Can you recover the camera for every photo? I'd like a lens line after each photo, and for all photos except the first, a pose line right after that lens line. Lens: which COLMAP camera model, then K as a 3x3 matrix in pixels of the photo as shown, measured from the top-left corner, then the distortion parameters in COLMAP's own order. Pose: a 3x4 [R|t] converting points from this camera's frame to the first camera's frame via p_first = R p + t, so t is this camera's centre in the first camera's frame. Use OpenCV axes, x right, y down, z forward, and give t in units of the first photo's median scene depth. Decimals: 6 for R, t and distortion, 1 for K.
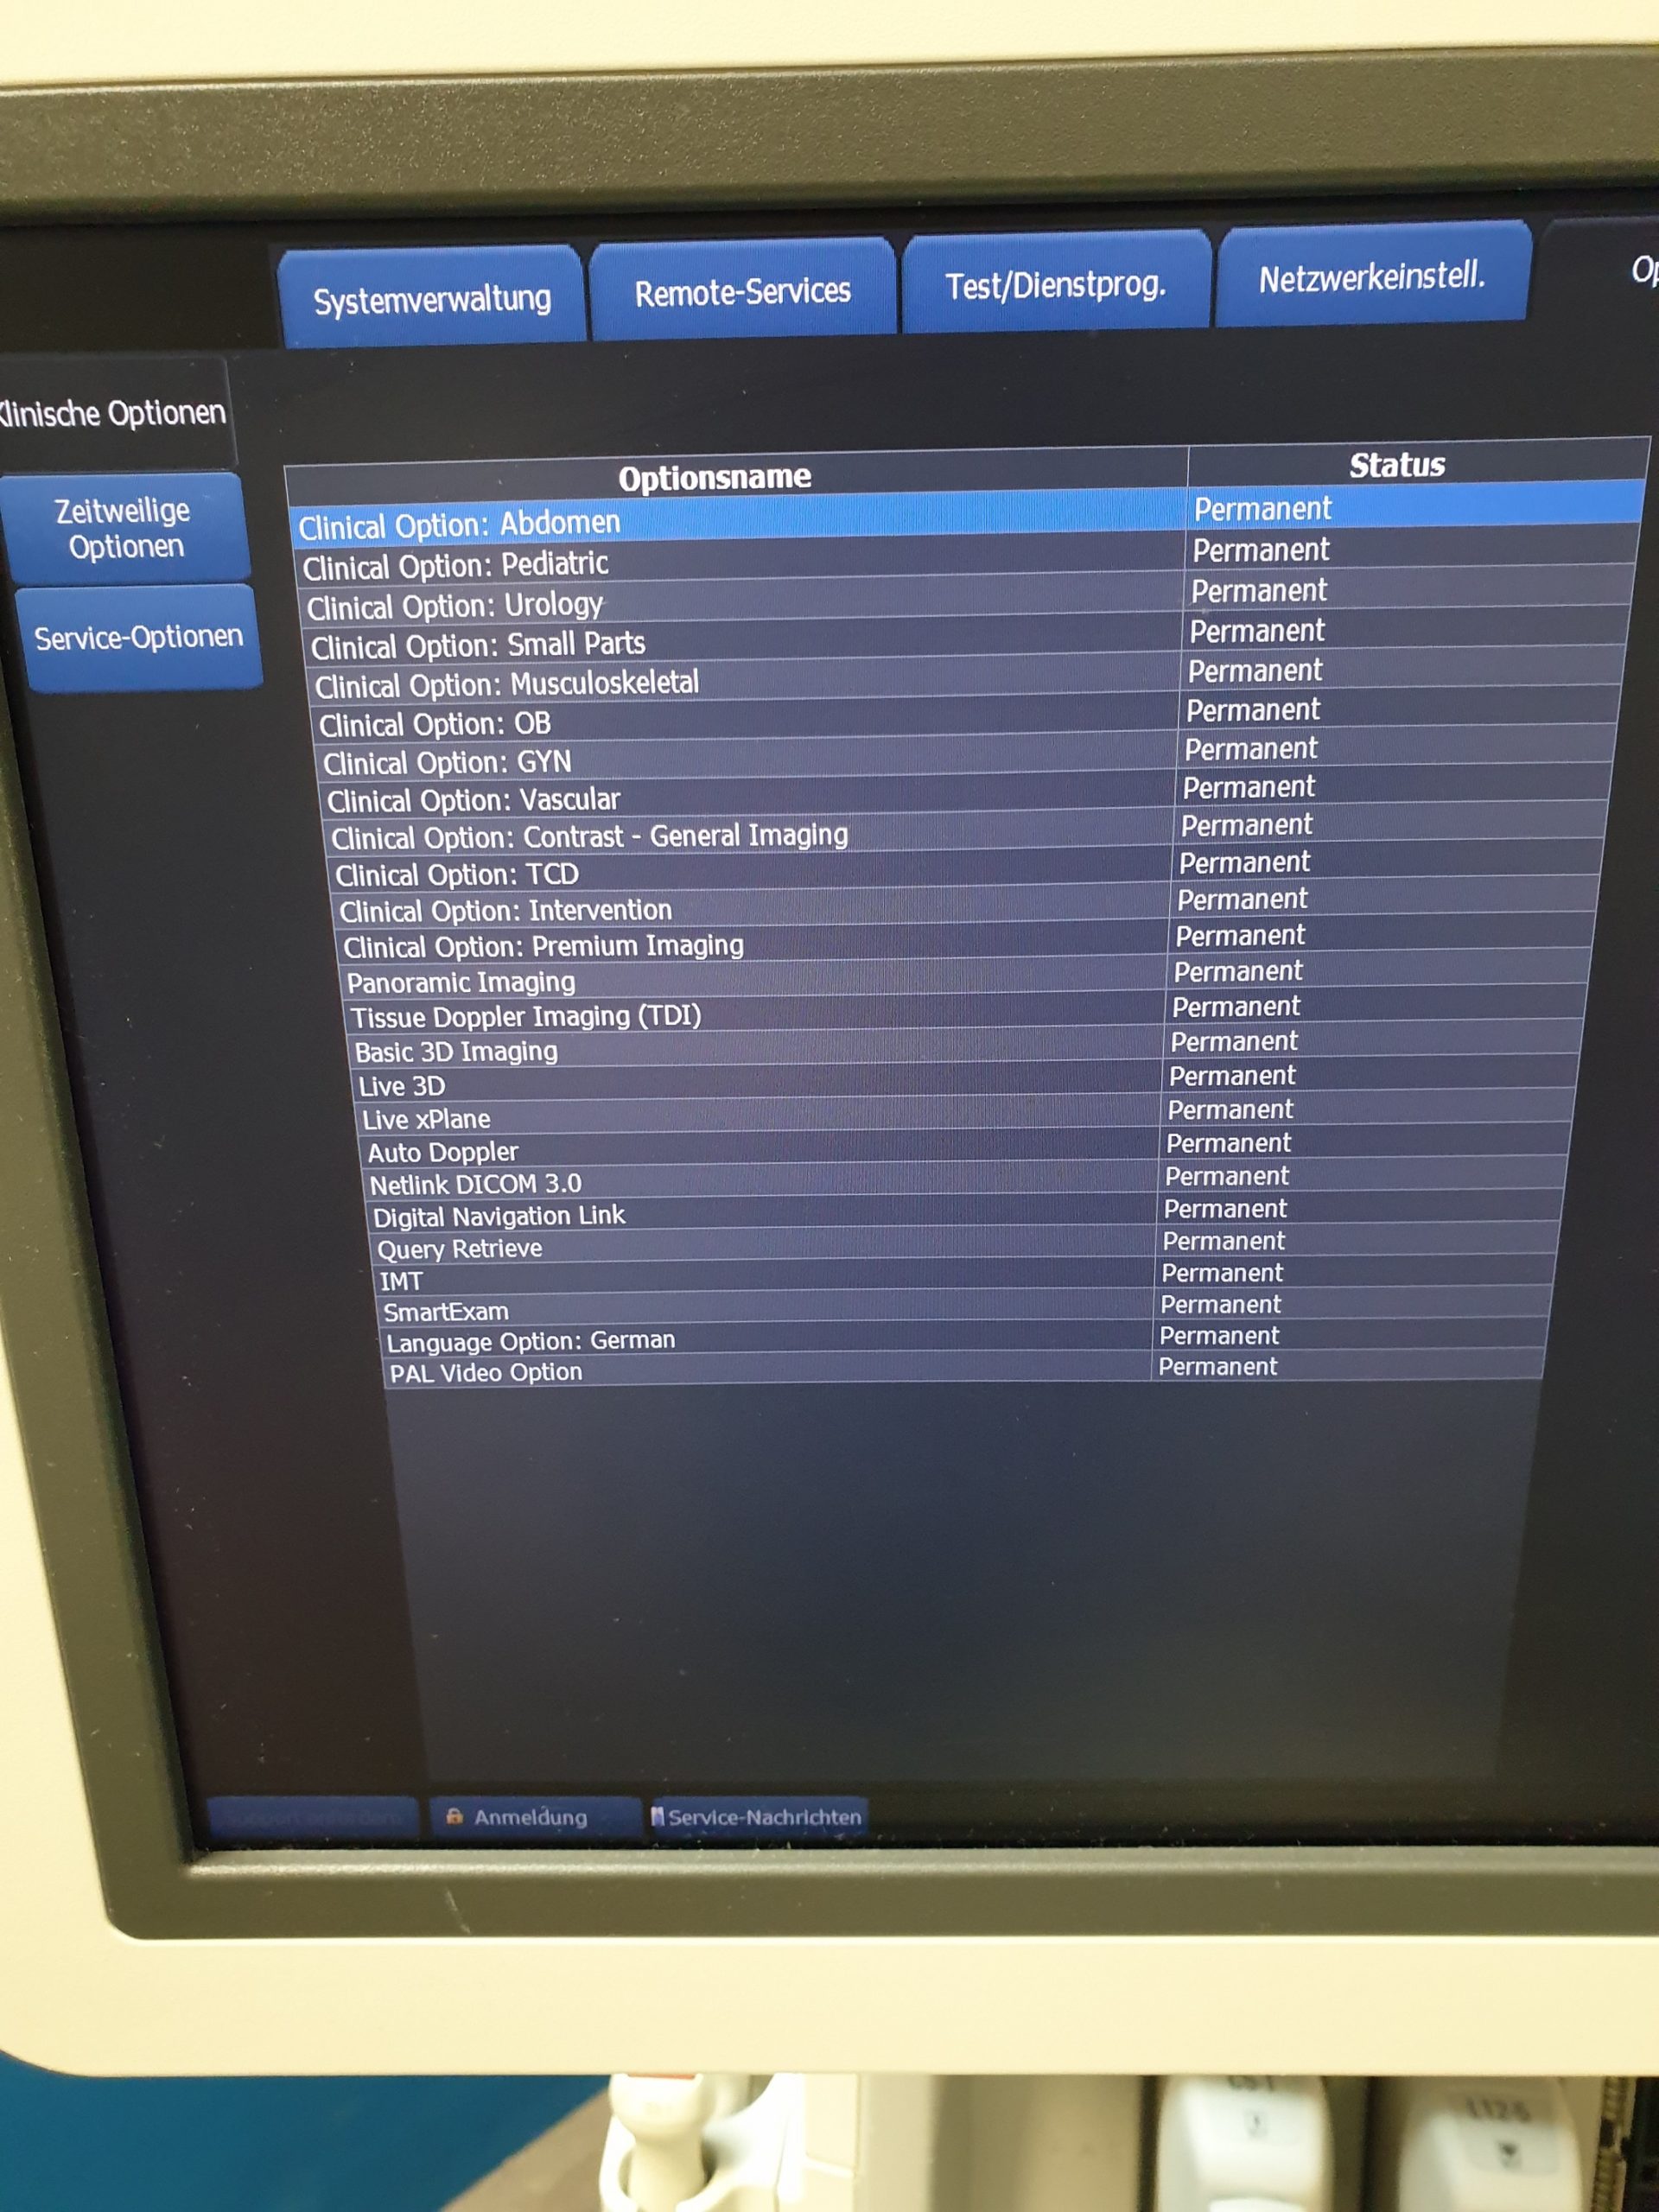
lens RADIAL K [[1675.6, 0, 839.0], [0, 1675.6, 1104.1], [0, 0, 1]] dist [0.012803, 0.004735]
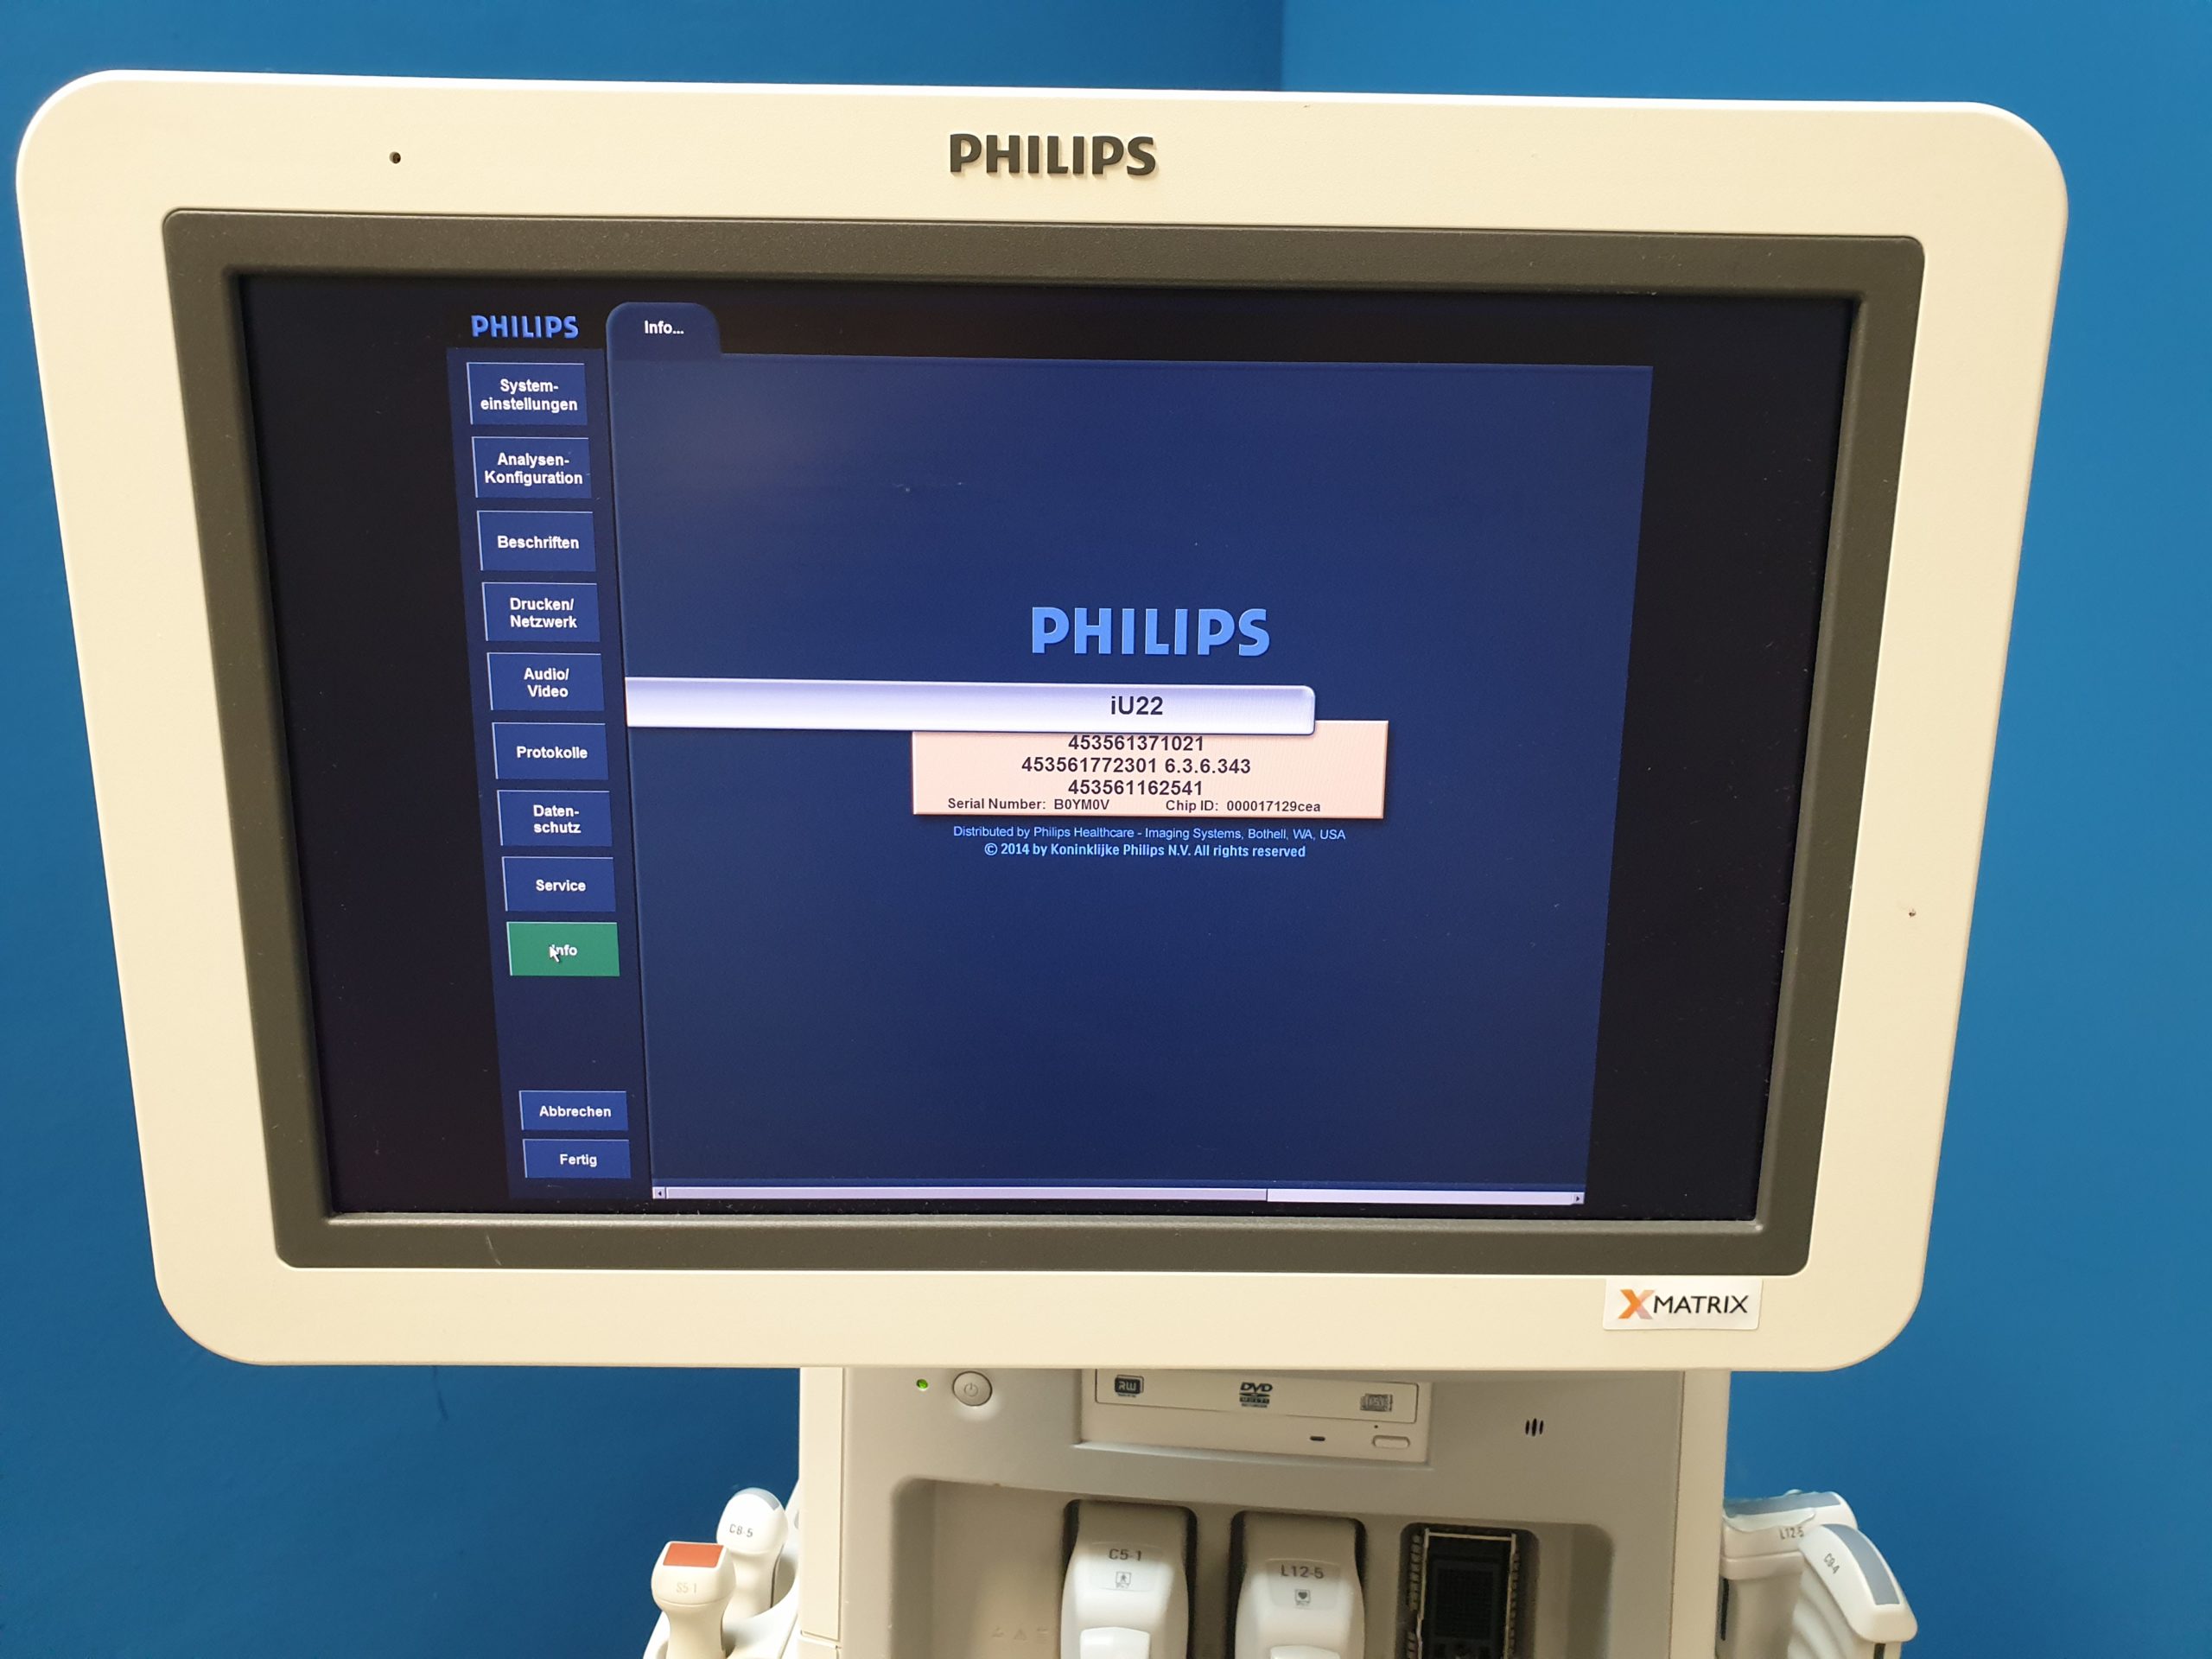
lens RADIAL K [[1675.6, 0, 1114.0], [0, 1675.6, 824.9], [0, 0, 1]] dist [0.012803, 0.004735]
pose [[0.998943, 0.024904, 0.038642, 0.304863], [-0.022025, 0.997073, -0.073221, 0.173718], [-0.040352, 0.072292, 0.996567, -0.689247]]
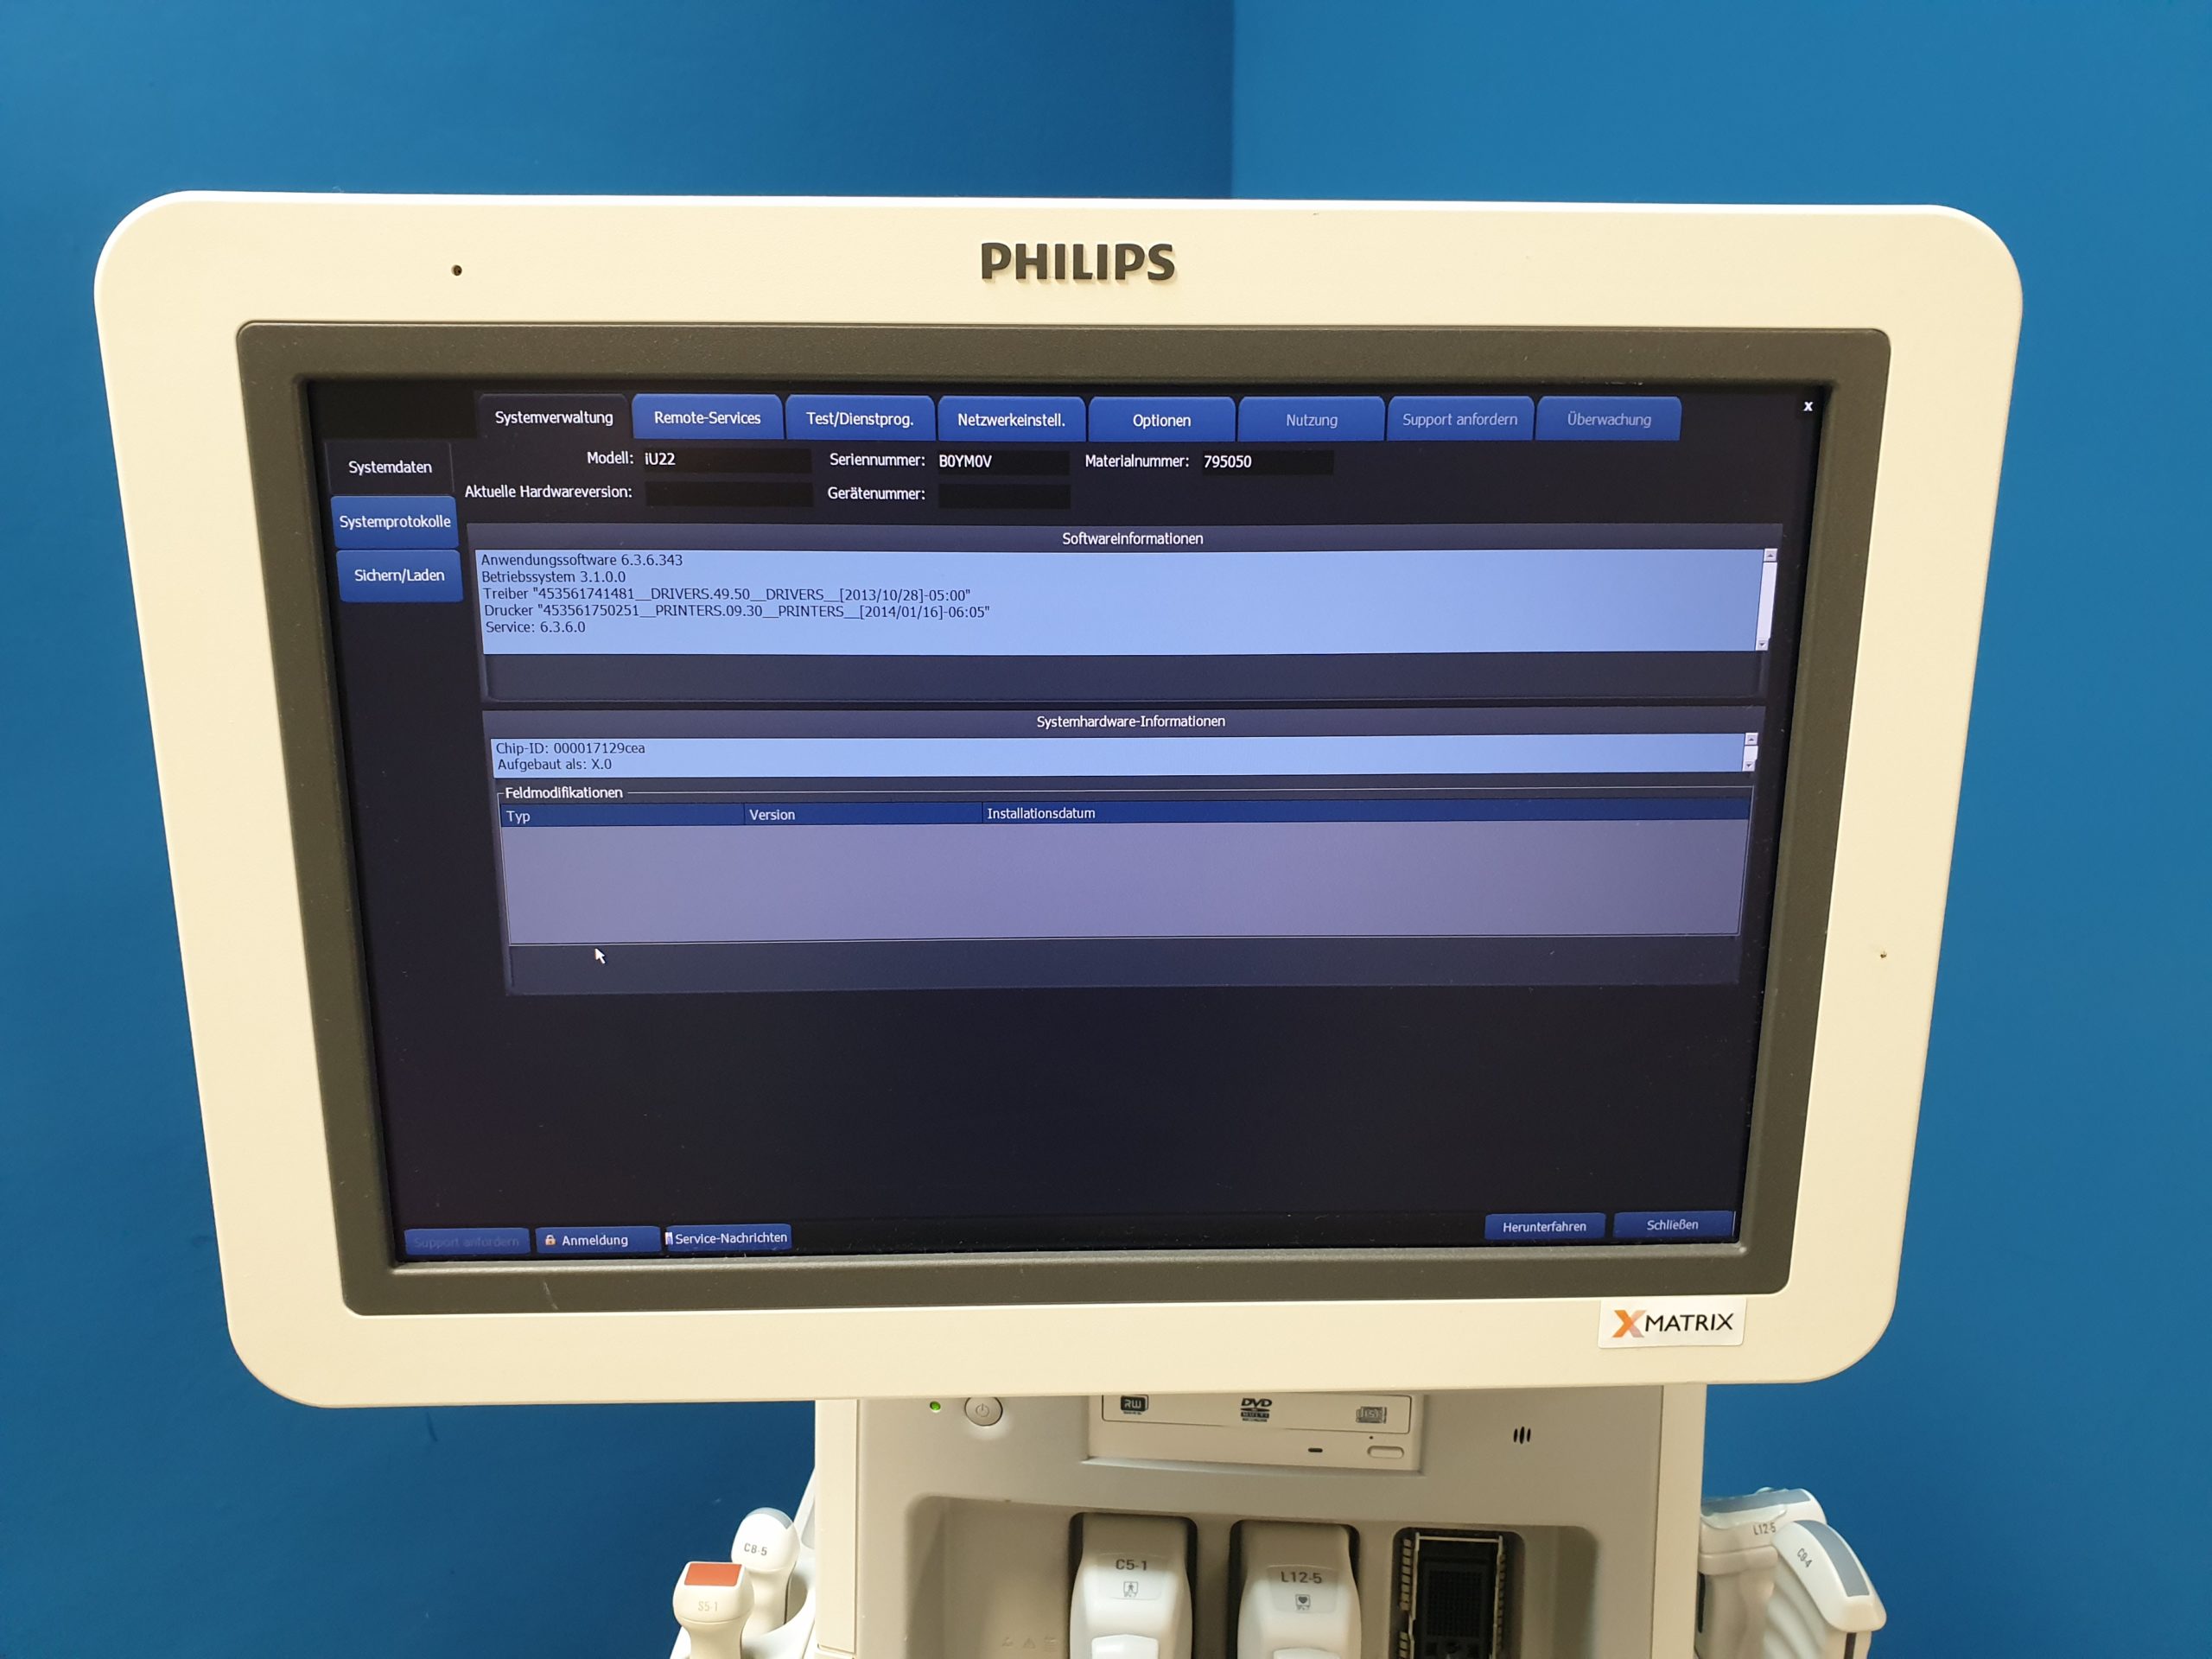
lens RADIAL K [[1675.6, 0, 1090.0], [0, 1675.6, 841.0], [0, 0, 1]] dist [0.012803, 0.004735]
pose [[0.998343, 0.009484, 0.056749, 0.224444], [-0.005760, 0.997840, -0.065442, 0.124814], [-0.057247, 0.065007, 0.996241, -0.782477]]
